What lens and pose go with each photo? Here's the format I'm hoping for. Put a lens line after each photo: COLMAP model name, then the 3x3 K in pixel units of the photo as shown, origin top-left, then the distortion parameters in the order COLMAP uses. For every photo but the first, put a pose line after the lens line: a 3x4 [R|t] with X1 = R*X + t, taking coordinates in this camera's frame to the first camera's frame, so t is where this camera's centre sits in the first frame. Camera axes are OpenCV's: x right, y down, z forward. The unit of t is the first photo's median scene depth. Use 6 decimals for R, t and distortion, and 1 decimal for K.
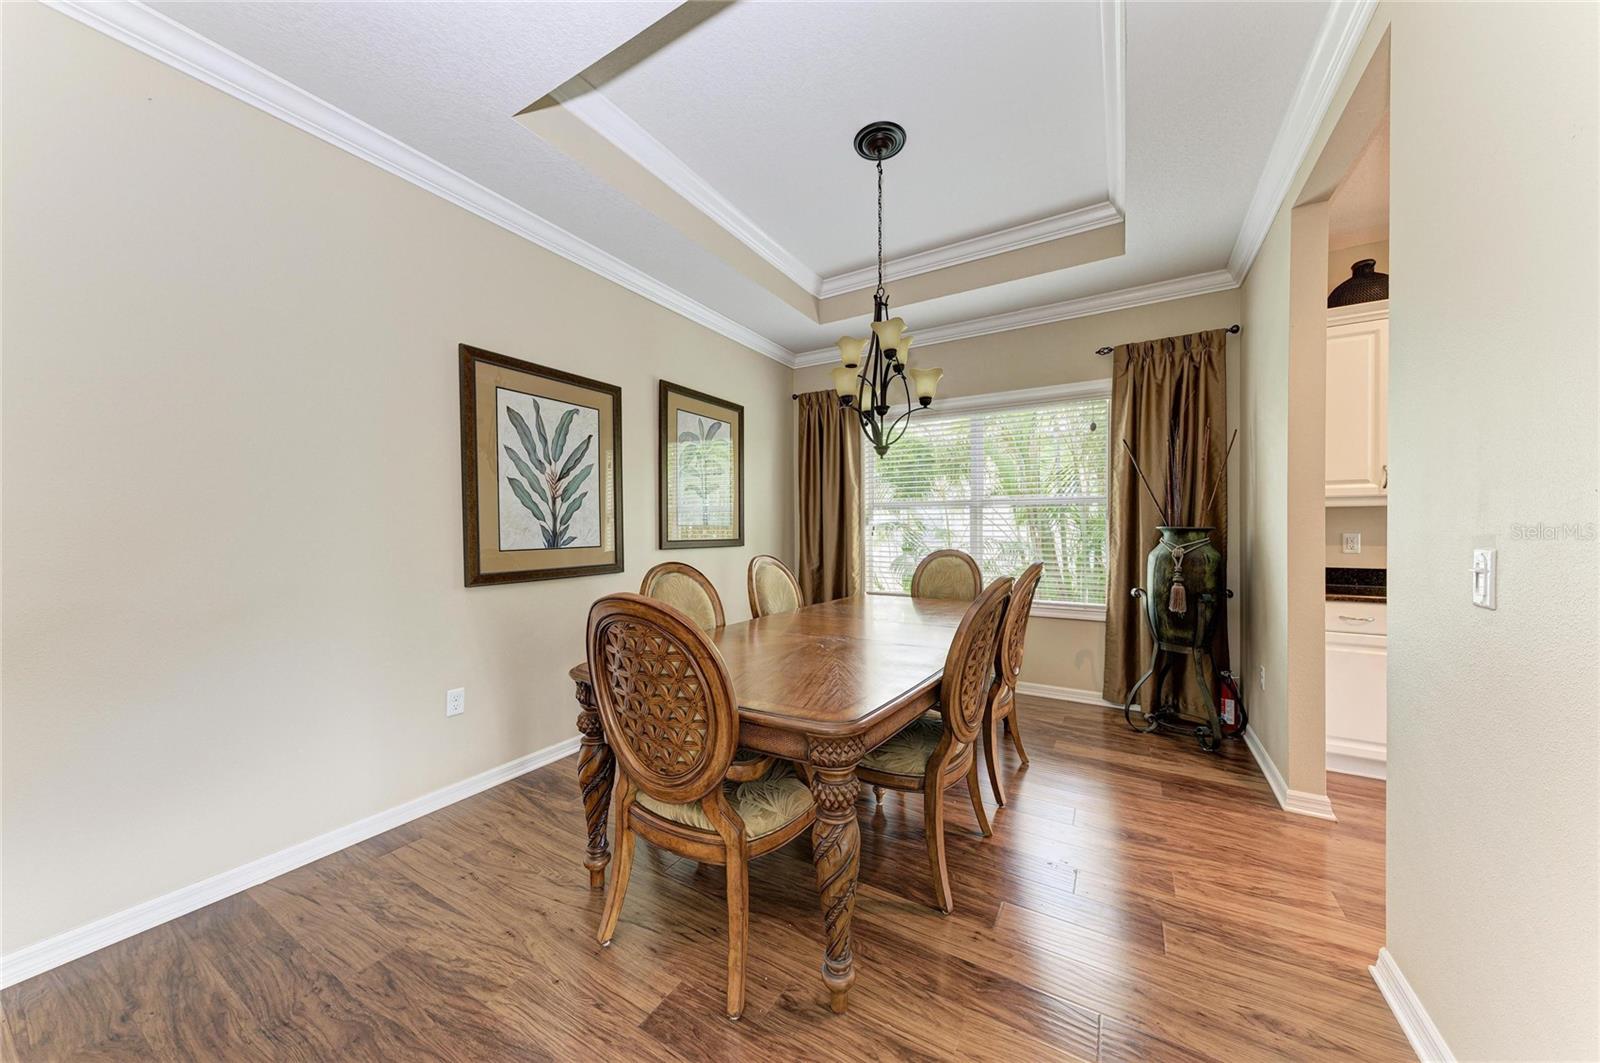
lens RADIAL K [[539.9, 0, 801.4], [0, 539.9, 532.0], [0, 0, 1]] dist [0.020998, -0.005500]
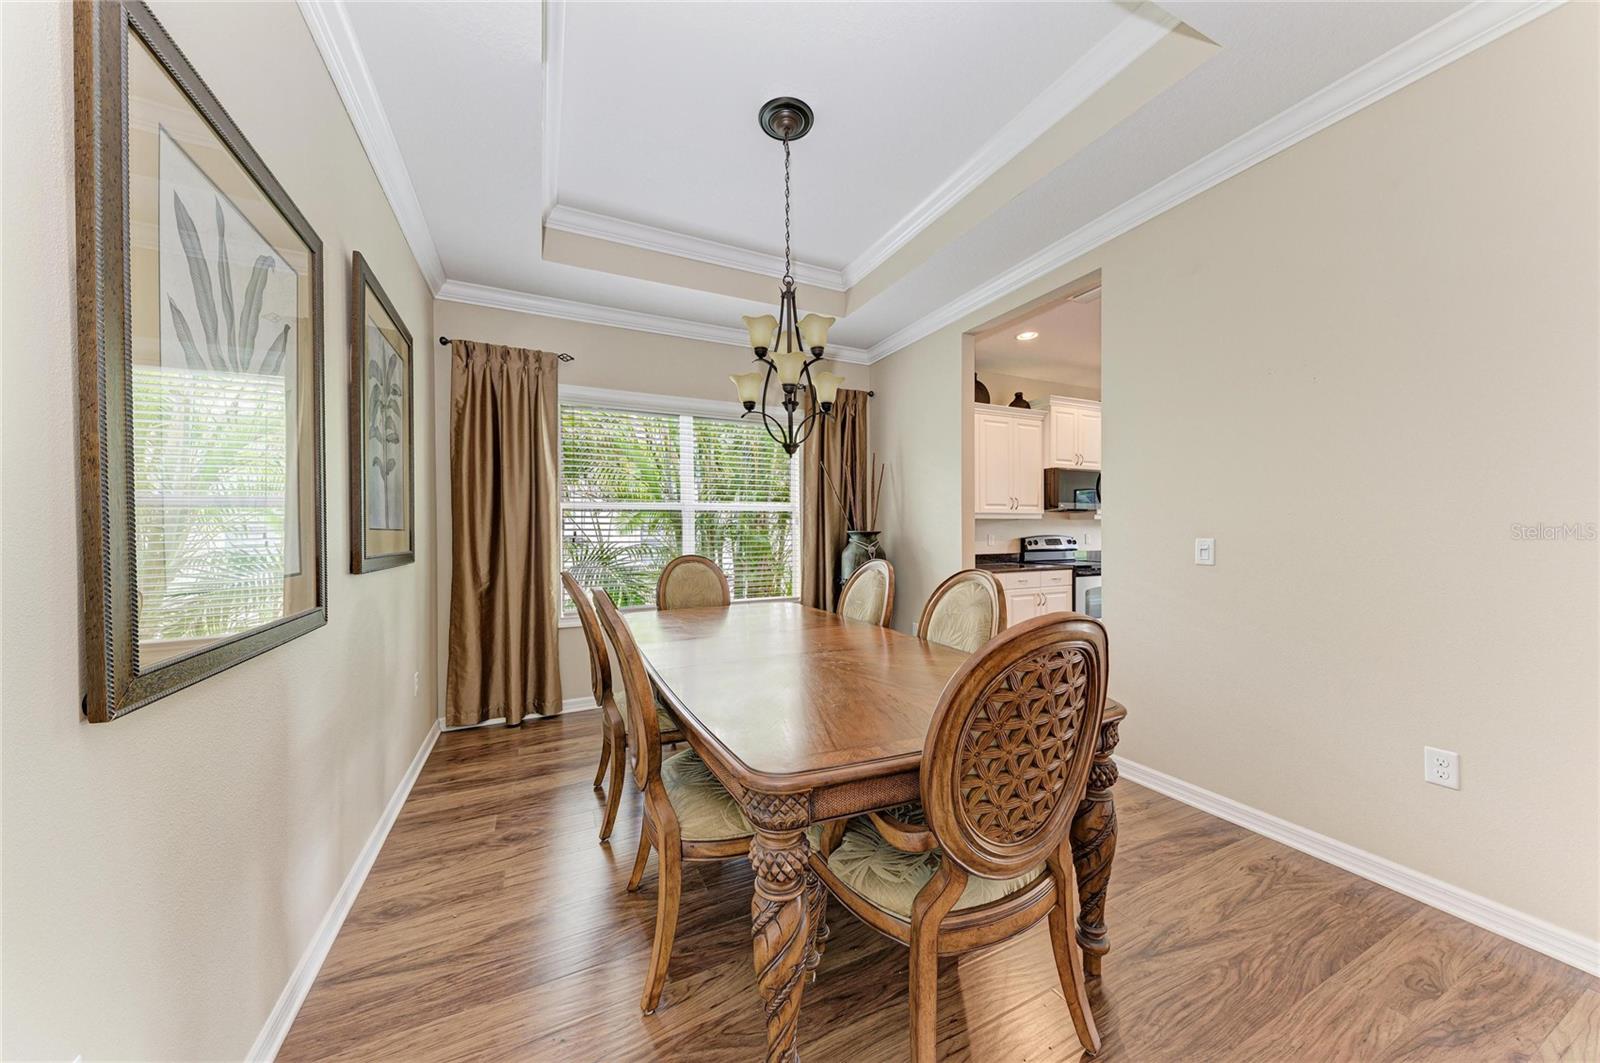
lens RADIAL K [[539.9, 0, 801.4], [0, 539.9, 532.0], [0, 0, 1]] dist [0.020998, -0.005500]
pose [[0.545794, -0.000857, 0.837919, -0.522962], [0.011788, 0.999908, -0.006656, -0.000292], [-0.837836, 0.013510, 0.545755, 0.389626]]
